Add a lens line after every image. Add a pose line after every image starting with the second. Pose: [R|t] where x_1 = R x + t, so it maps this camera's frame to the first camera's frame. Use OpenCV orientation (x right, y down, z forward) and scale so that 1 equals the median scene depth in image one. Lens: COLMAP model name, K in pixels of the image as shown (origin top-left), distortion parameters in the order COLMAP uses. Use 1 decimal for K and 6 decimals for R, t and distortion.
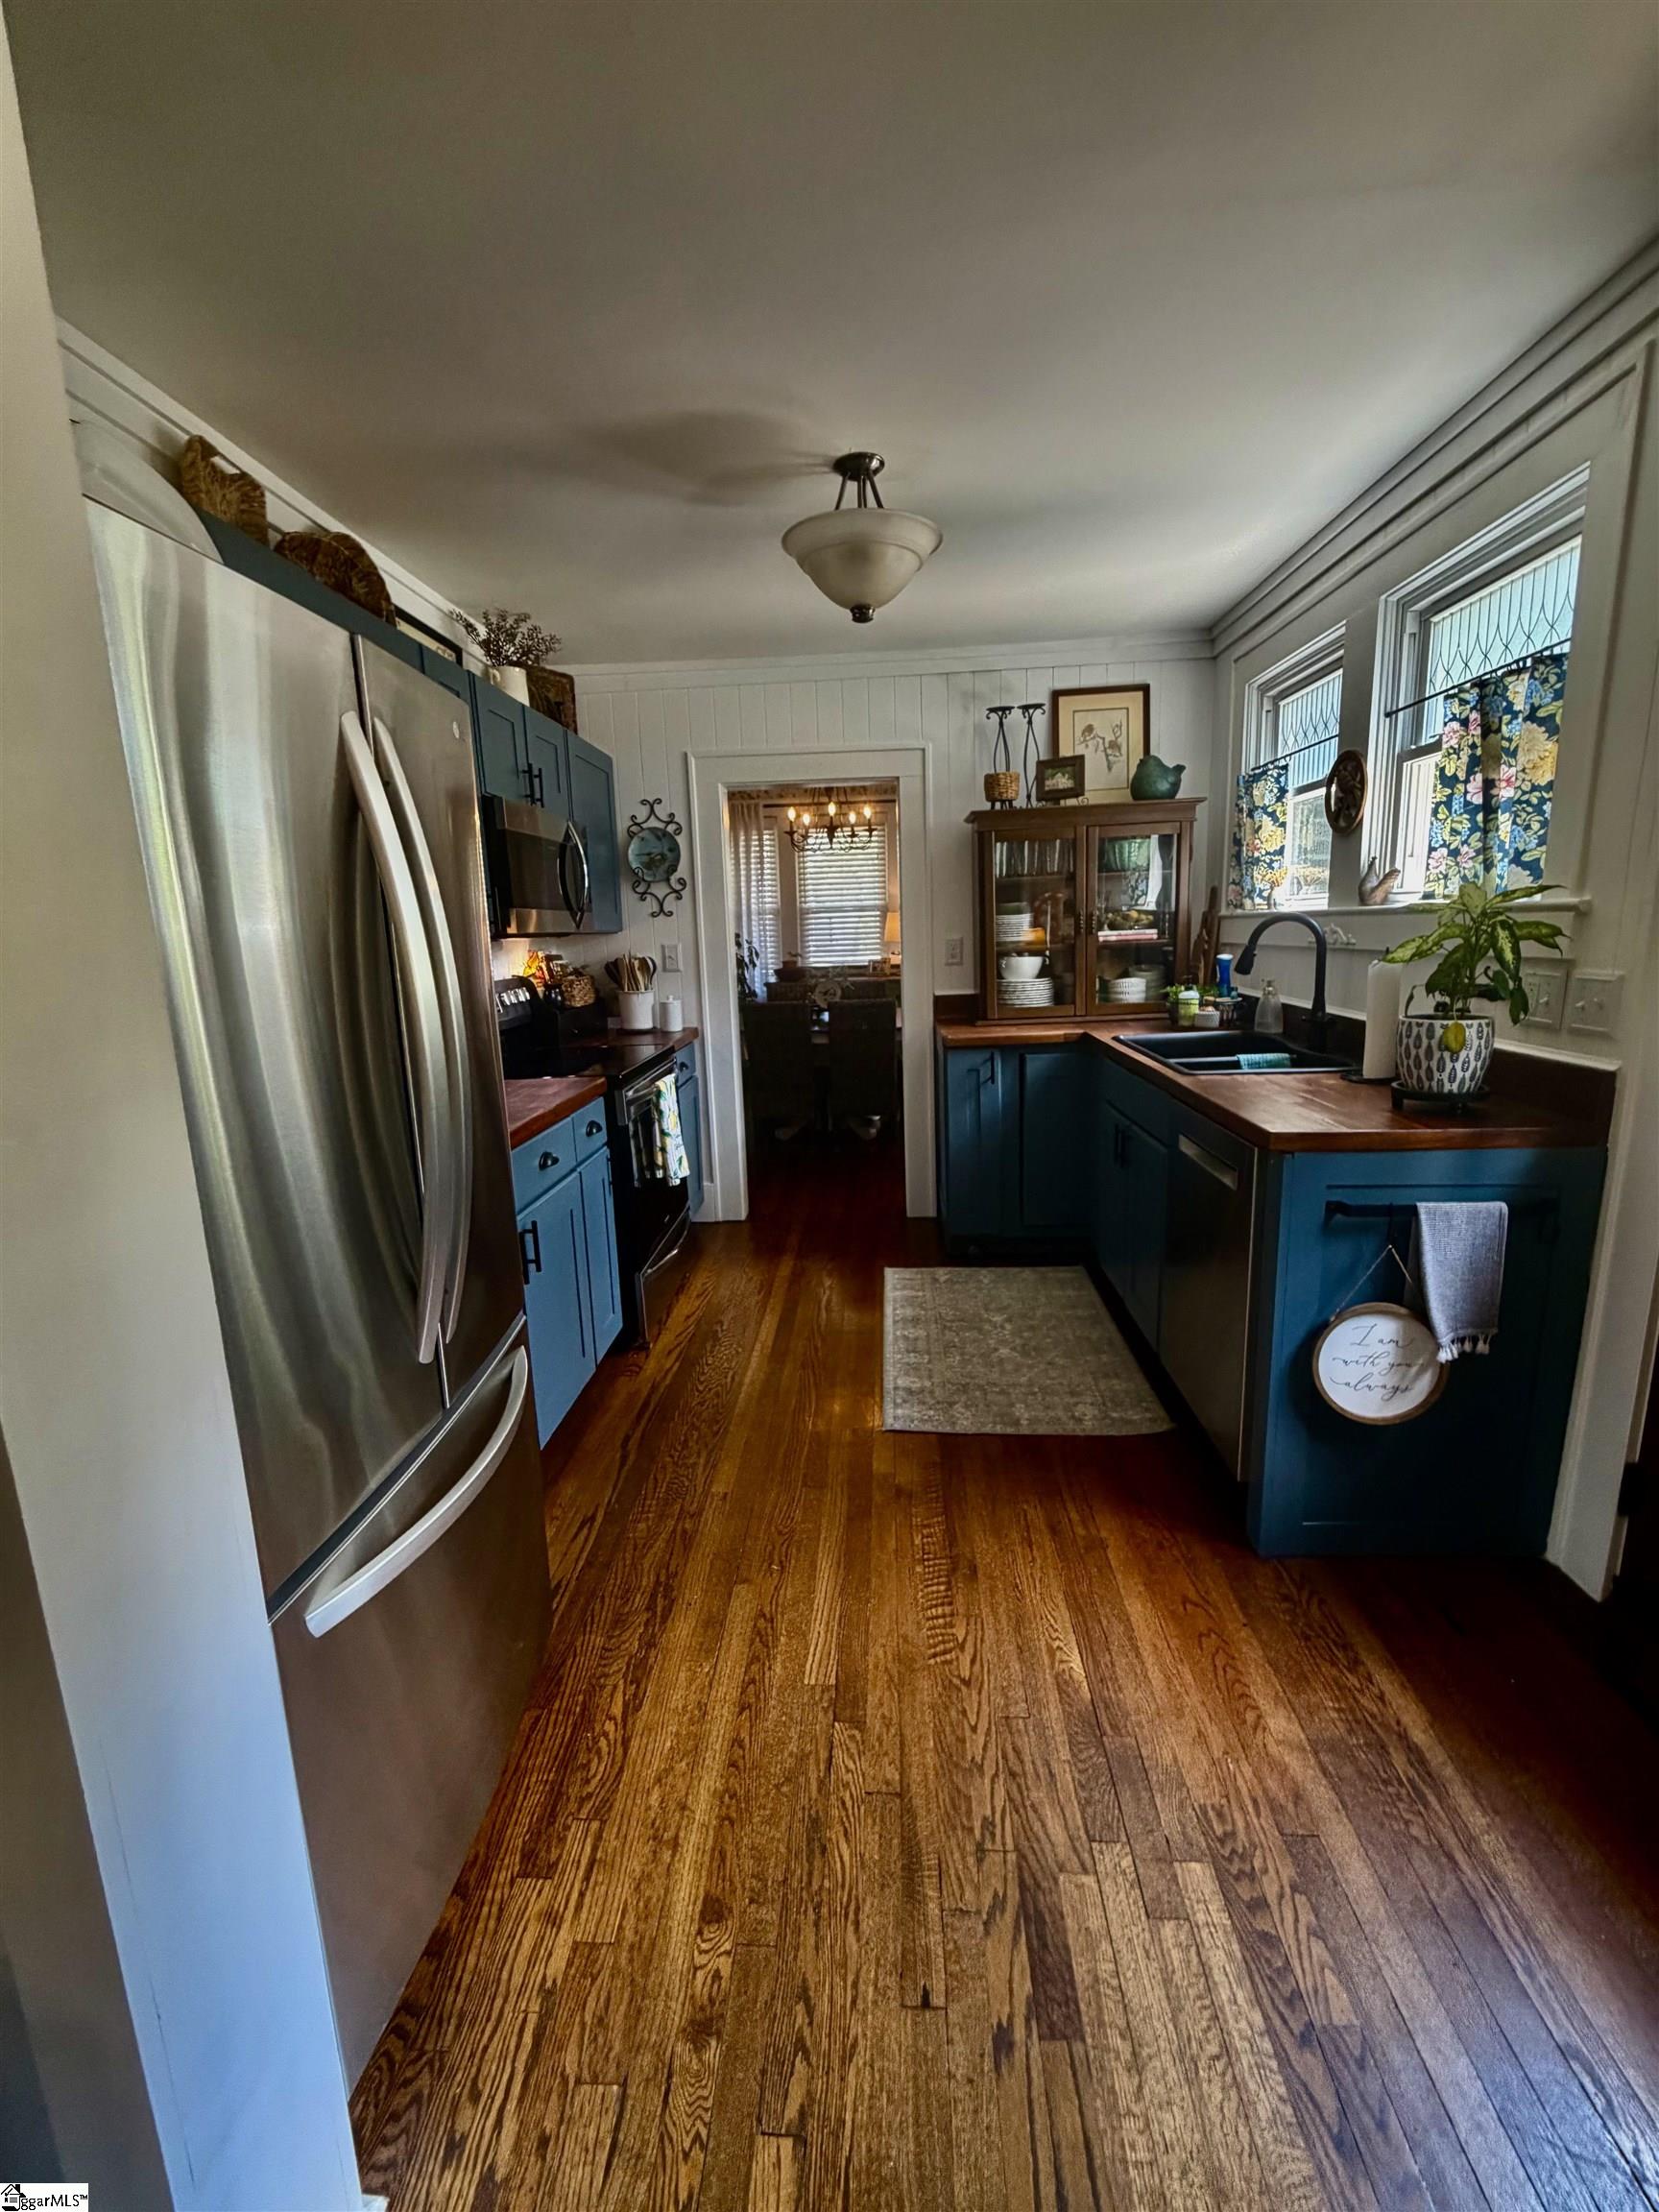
lens RADIAL K [[909.8, 0, 833.3], [0, 909.8, 1108.9], [0, 0, 1]] dist [-0.001203, 0.000118]
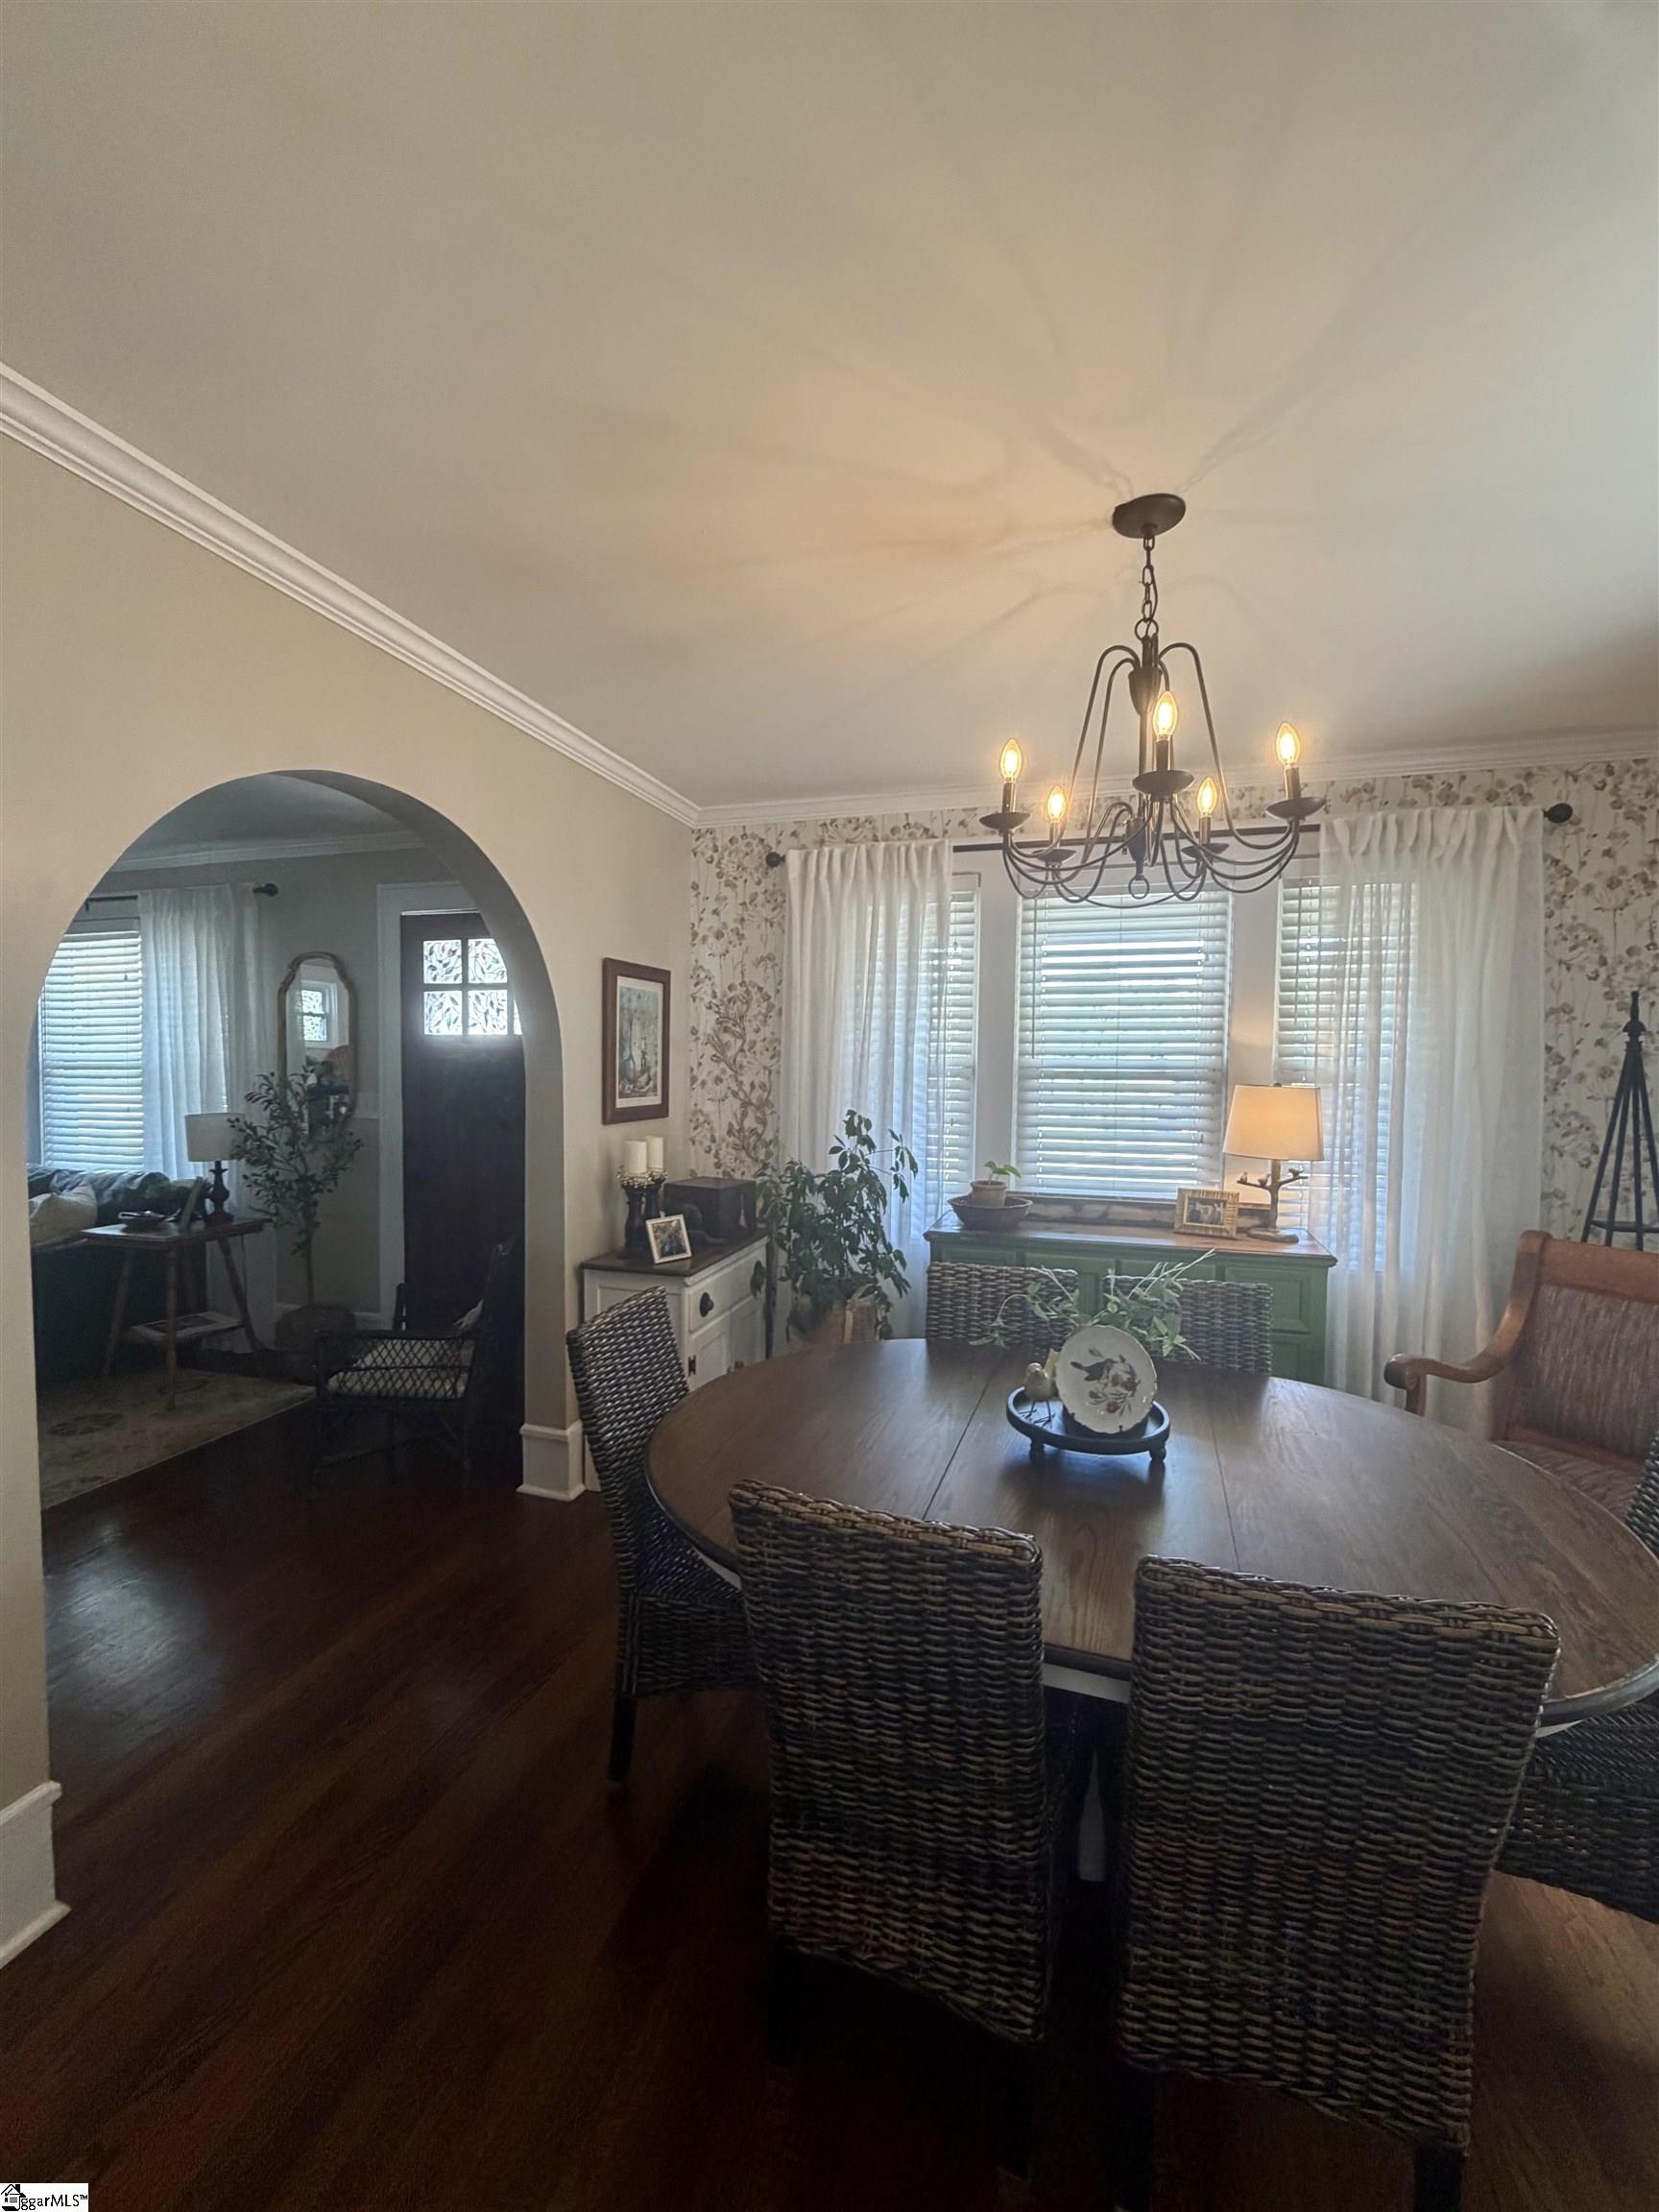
lens RADIAL K [[888.2, 0, 827.3], [0, 888.2, 1098.2], [0, 0, 1]] dist [-0.001892, 0.000235]
pose [[0.969366, 0.050882, -0.240291, -0.068341], [-0.090637, 0.983365, -0.157411, -0.381032], [0.228285, 0.174369, 0.957853, 1.680359]]
